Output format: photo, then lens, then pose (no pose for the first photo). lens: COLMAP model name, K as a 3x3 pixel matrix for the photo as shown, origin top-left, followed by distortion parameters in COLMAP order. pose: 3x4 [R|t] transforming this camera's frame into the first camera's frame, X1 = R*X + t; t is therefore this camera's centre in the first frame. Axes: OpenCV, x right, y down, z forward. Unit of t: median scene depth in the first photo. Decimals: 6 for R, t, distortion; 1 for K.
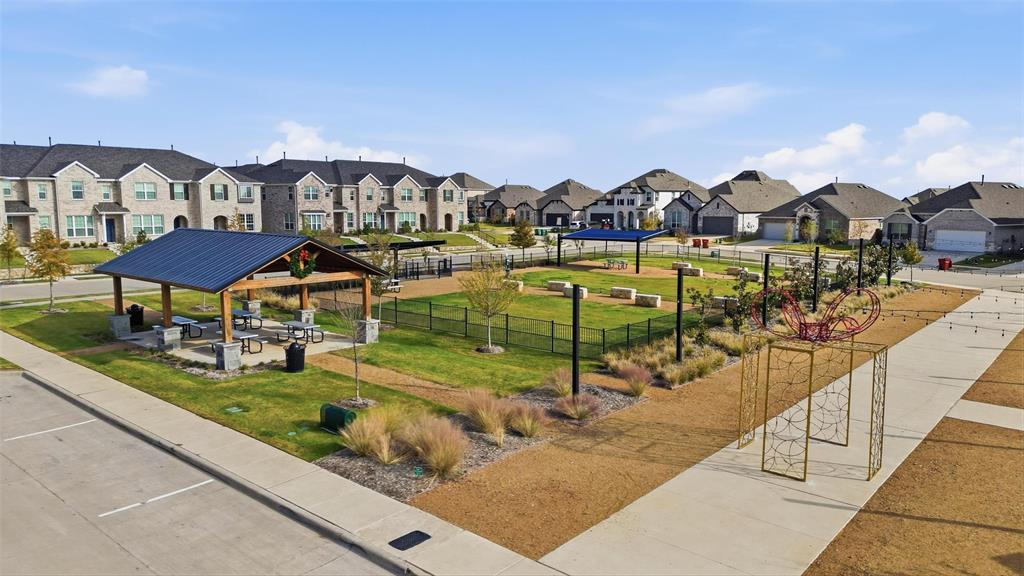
lens RADIAL K [[724.7, 0, 507.1], [0, 724.7, 290.3], [0, 0, 1]] dist [0.050317, -0.006969]
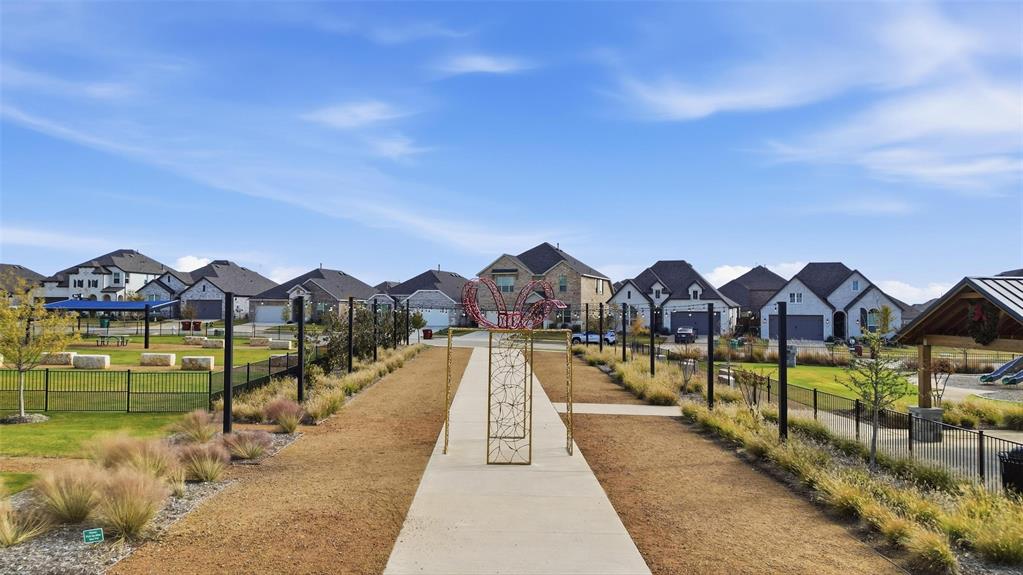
lens RADIAL K [[724.0, 0, 506.6], [0, 724.0, 289.8], [0, 0, 1]] dist [0.050317, -0.006969]
pose [[0.740717, 0.024705, 0.671363, -0.060375], [0.073785, 0.990287, -0.117848, 0.028574], [-0.667753, 0.136829, 0.731699, 0.053389]]
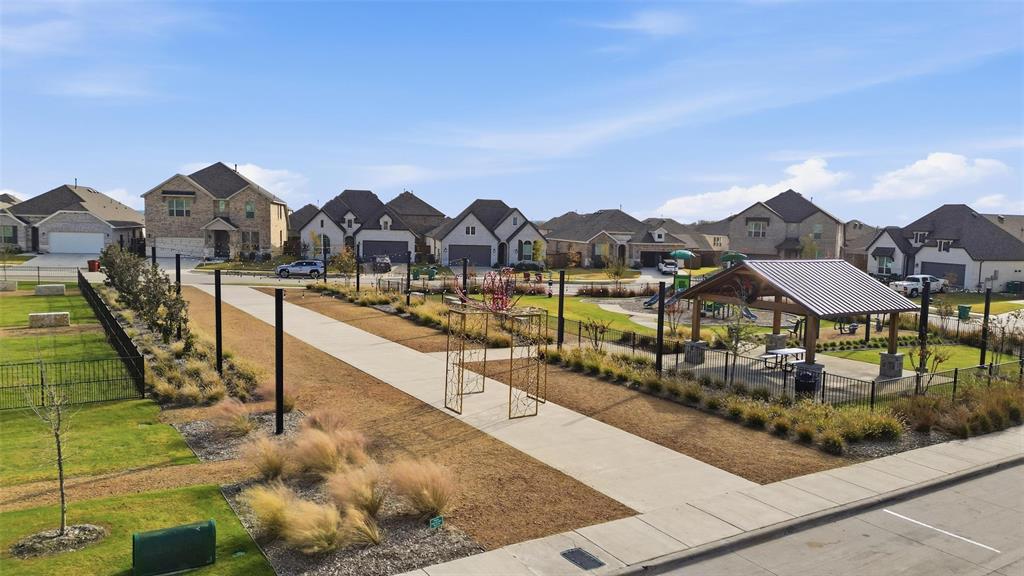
lens RADIAL K [[724.7, 0, 507.1], [0, 724.7, 290.3], [0, 0, 1]] dist [0.050317, -0.006969]
pose [[0.260868, -0.081945, 0.961890, -0.172665], [0.089991, 0.994116, 0.060284, -0.009040], [-0.961171, 0.070835, 0.266708, 0.142001]]
